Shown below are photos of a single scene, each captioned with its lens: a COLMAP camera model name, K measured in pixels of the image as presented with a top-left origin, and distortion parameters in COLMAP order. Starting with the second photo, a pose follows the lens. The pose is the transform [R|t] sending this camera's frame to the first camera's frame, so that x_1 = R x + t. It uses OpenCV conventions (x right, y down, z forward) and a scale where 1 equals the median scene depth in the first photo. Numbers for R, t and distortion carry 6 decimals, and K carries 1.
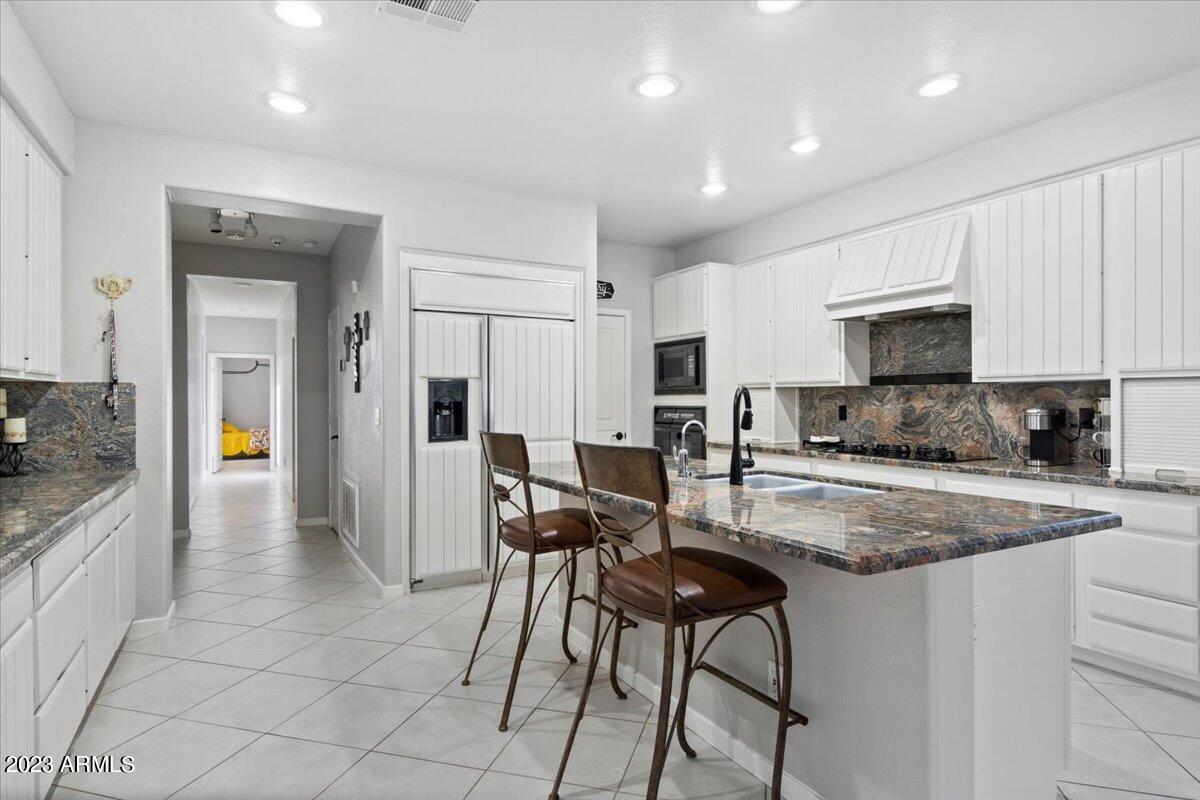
lens RADIAL K [[640.4, 0, 600.0], [0, 640.4, 400.0], [0, 0, 1]] dist [0.014745, -0.000147]
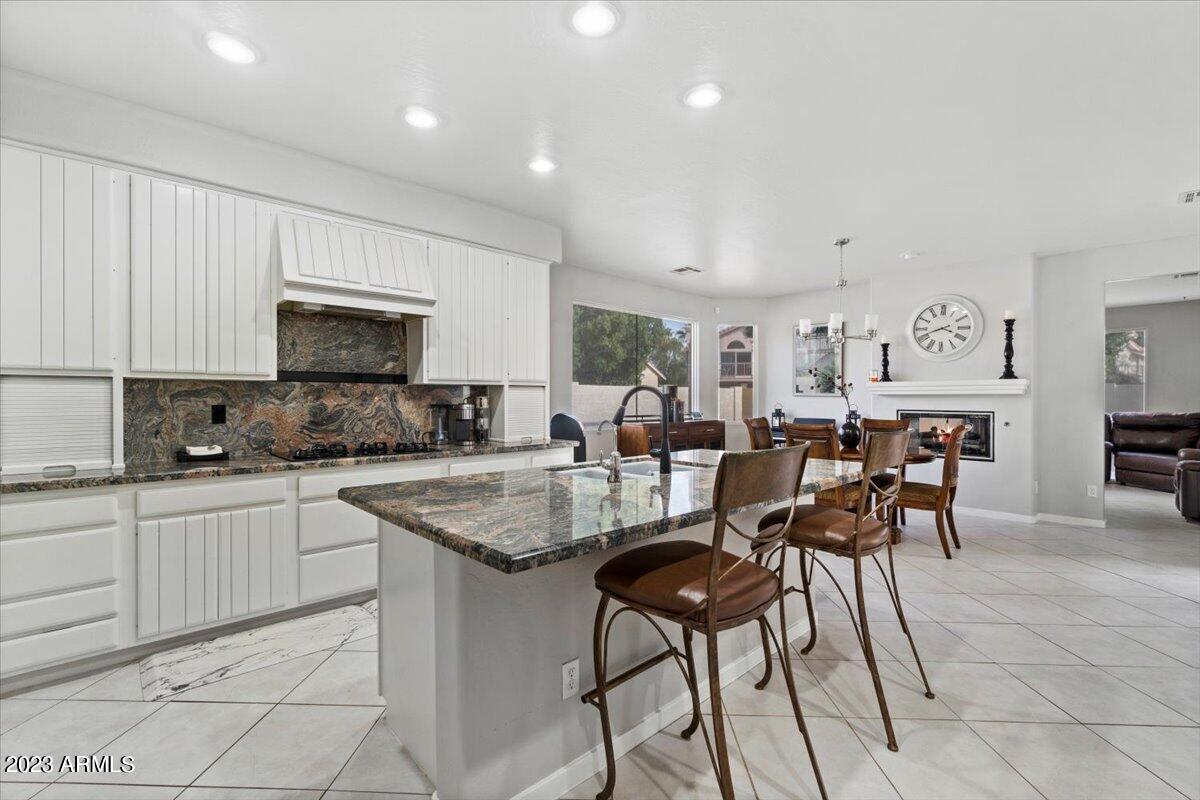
lens RADIAL K [[564.6, 0, 600.0], [0, 564.6, 400.0], [0, 0, 1]] dist [-0.000914, -0.000076]
pose [[-0.260774, -0.007396, 0.965372, -0.462111], [-0.003603, 0.999971, 0.006688, -0.004072], [-0.965393, -0.001734, -0.260793, 0.833265]]
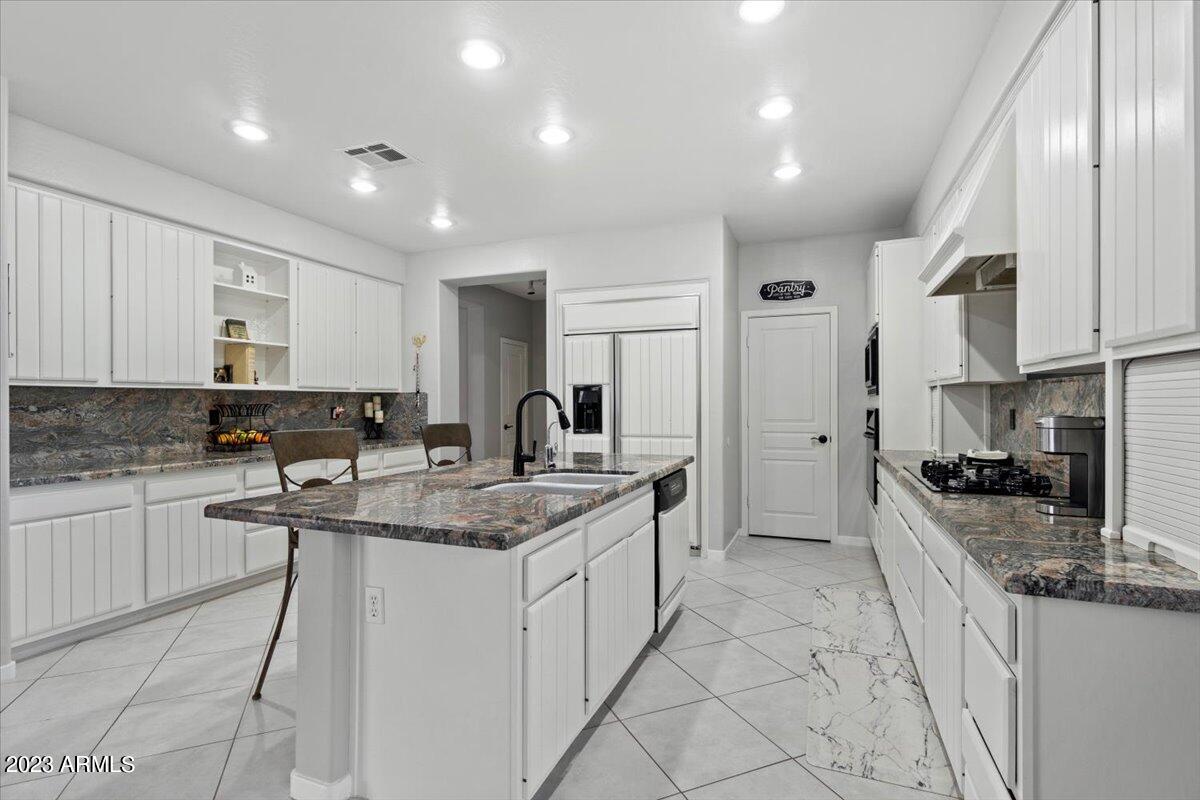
lens RADIAL K [[564.6, 0, 600.0], [0, 564.6, 400.0], [0, 0, 1]] dist [-0.000914, -0.000076]
pose [[0.637690, -0.003031, -0.770287, 0.646938], [0.001377, 0.999995, -0.002794, -0.000097], [0.770292, 0.000721, 0.637691, 0.285646]]
